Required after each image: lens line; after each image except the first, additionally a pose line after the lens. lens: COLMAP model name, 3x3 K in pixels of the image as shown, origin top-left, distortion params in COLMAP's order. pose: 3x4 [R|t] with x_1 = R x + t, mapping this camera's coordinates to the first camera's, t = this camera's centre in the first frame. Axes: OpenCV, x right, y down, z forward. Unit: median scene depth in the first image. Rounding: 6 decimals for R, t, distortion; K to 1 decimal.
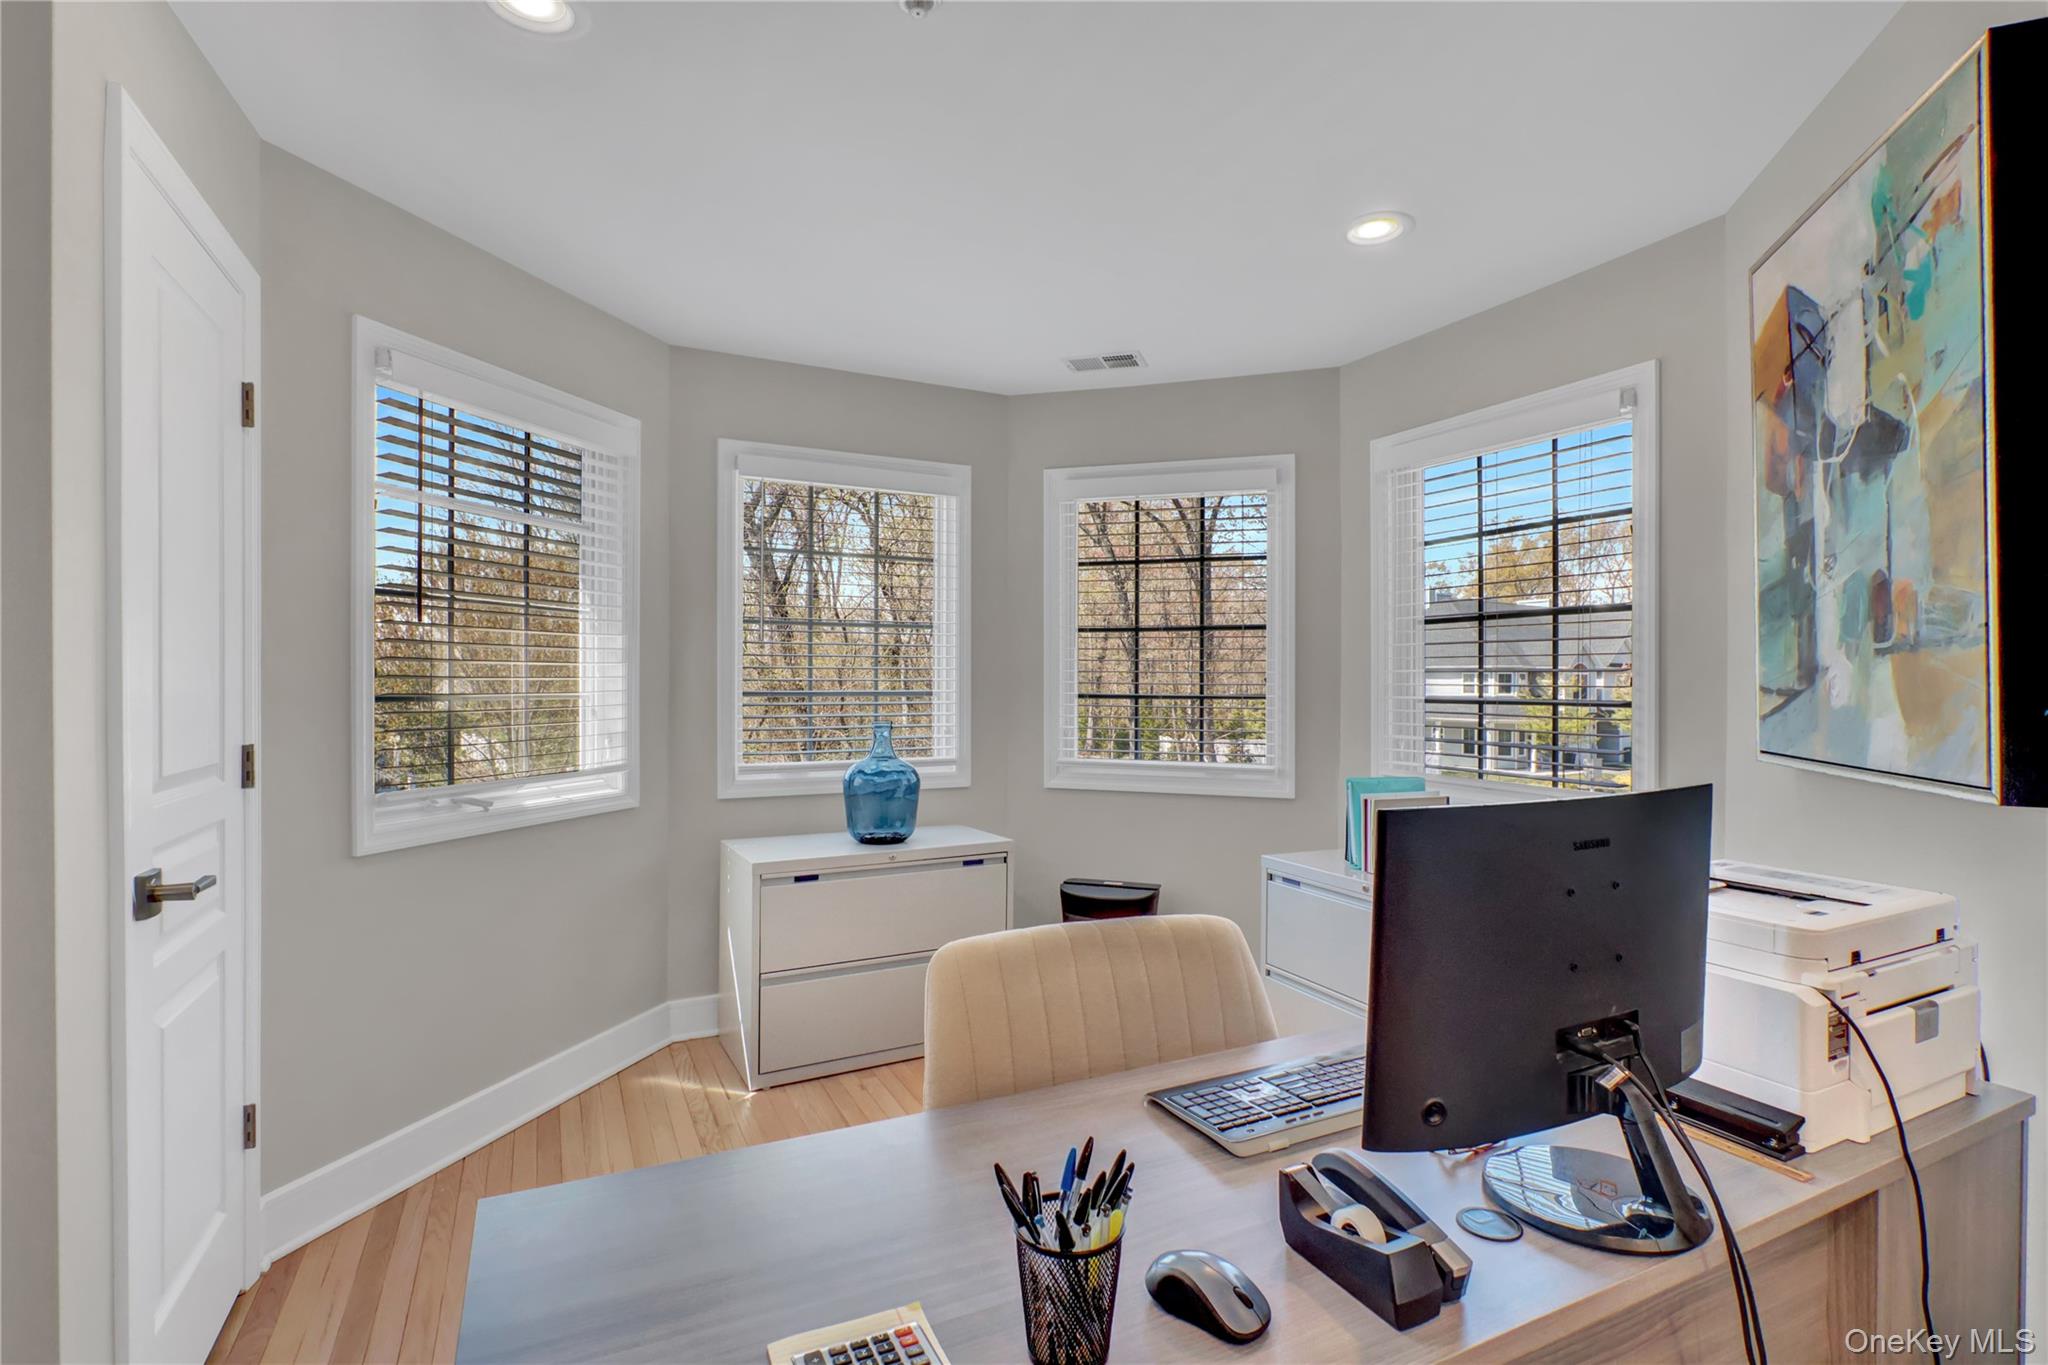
lens RADIAL K [[956.2, 0, 1020.2], [0, 956.2, 681.8], [0, 0, 1]] dist [-0.000278, 0.002569]
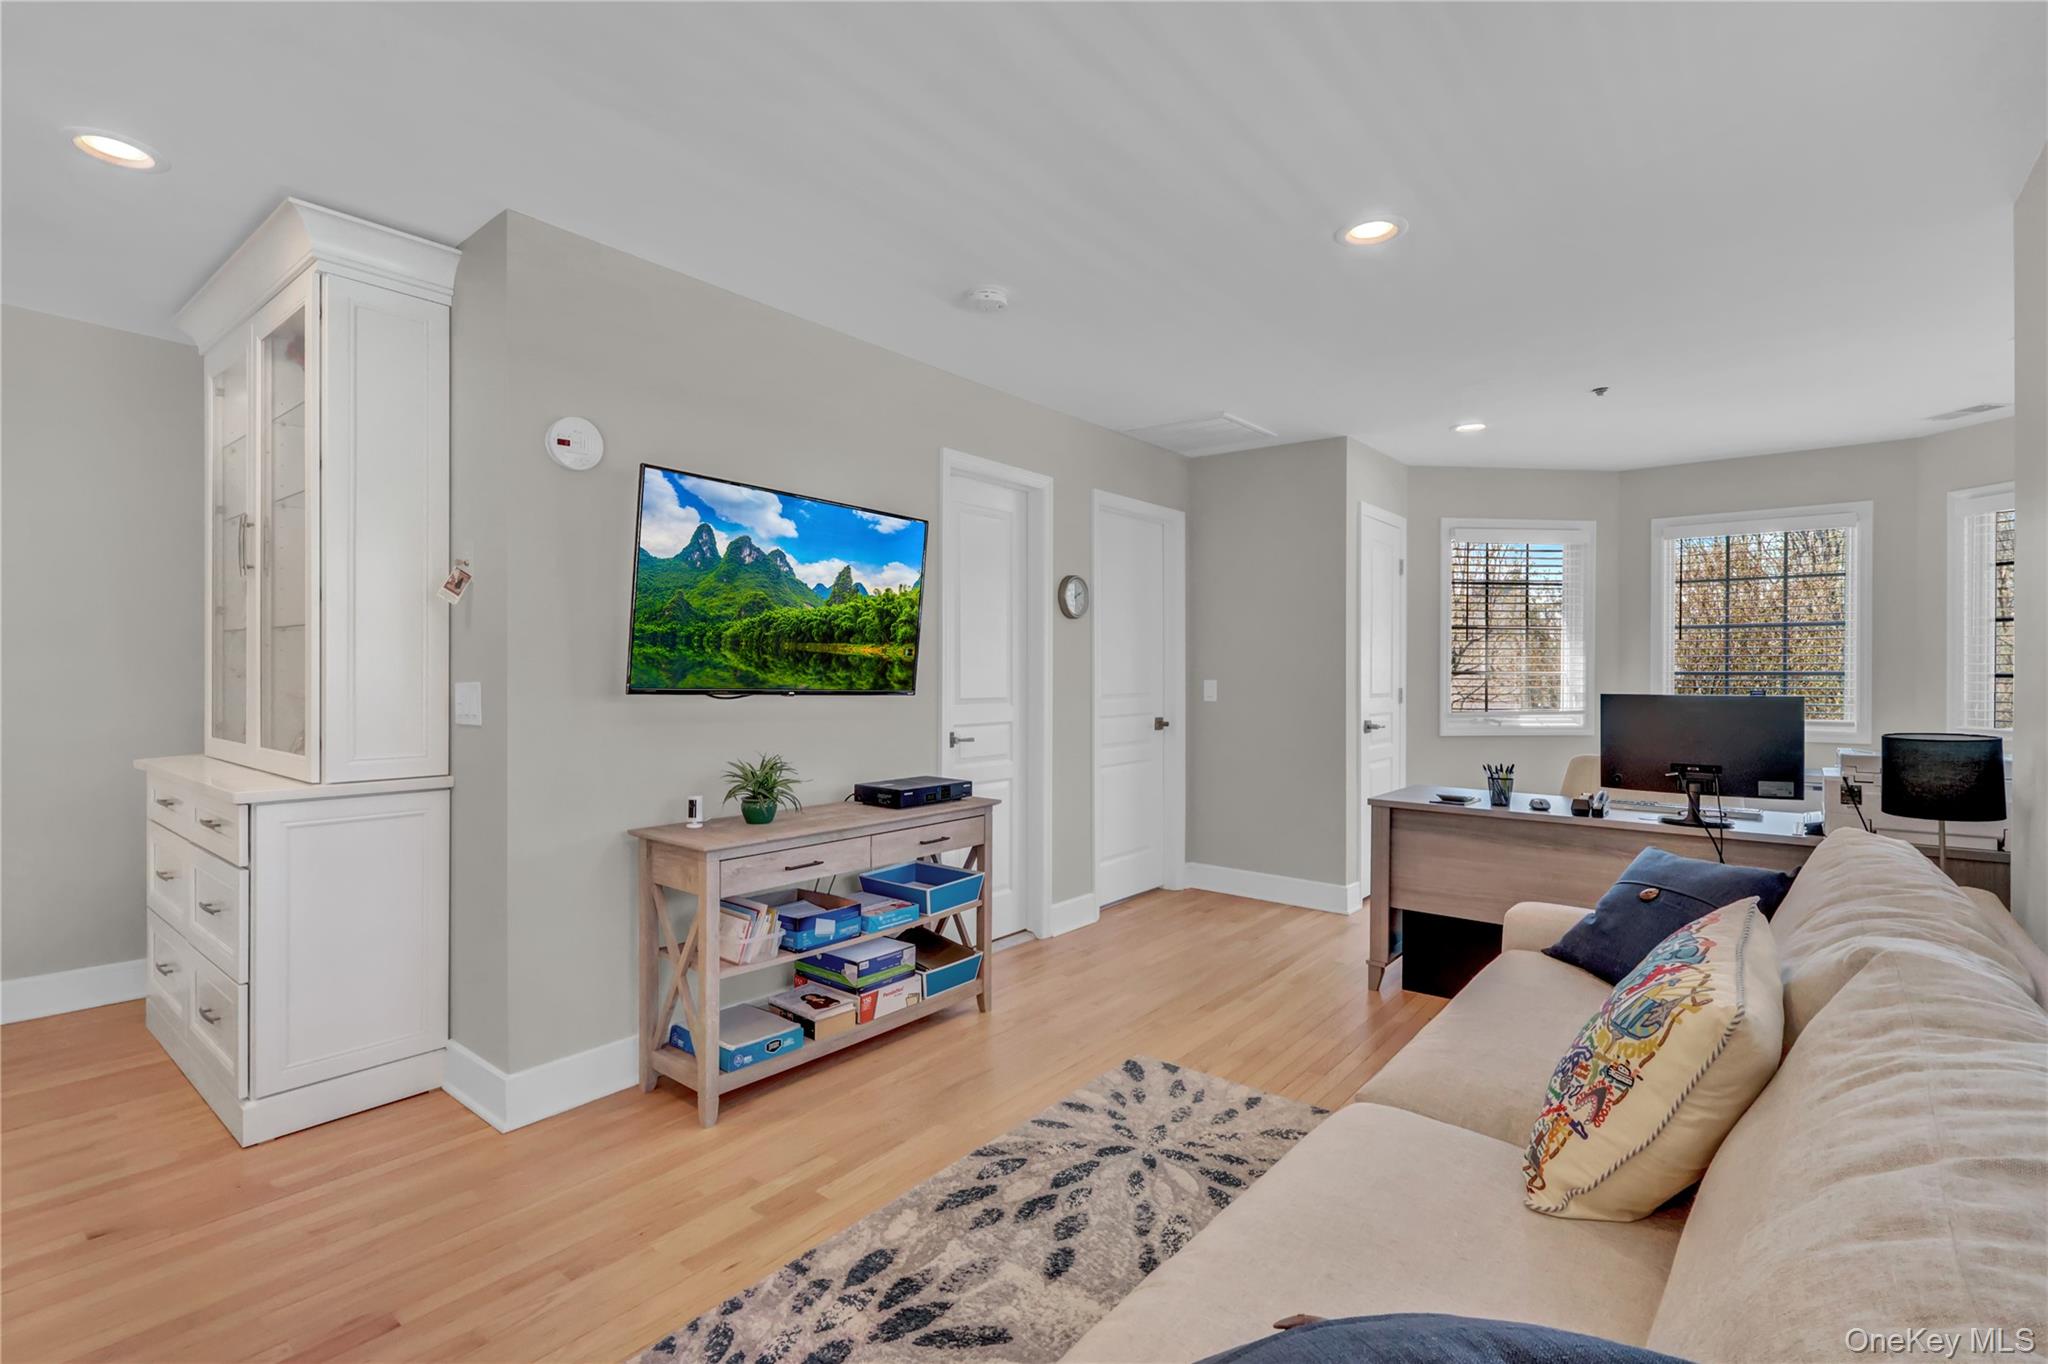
lens RADIAL K [[956.2, 0, 1019.4], [0, 956.2, 674.0], [0, 0, 1]] dist [-0.000278, 0.002569]
pose [[0.409232, 0.003778, -0.912423, 0.830335], [0.002116, 0.999985, 0.005089, 0.004462], [0.912428, -0.004013, 0.409218, -0.751469]]
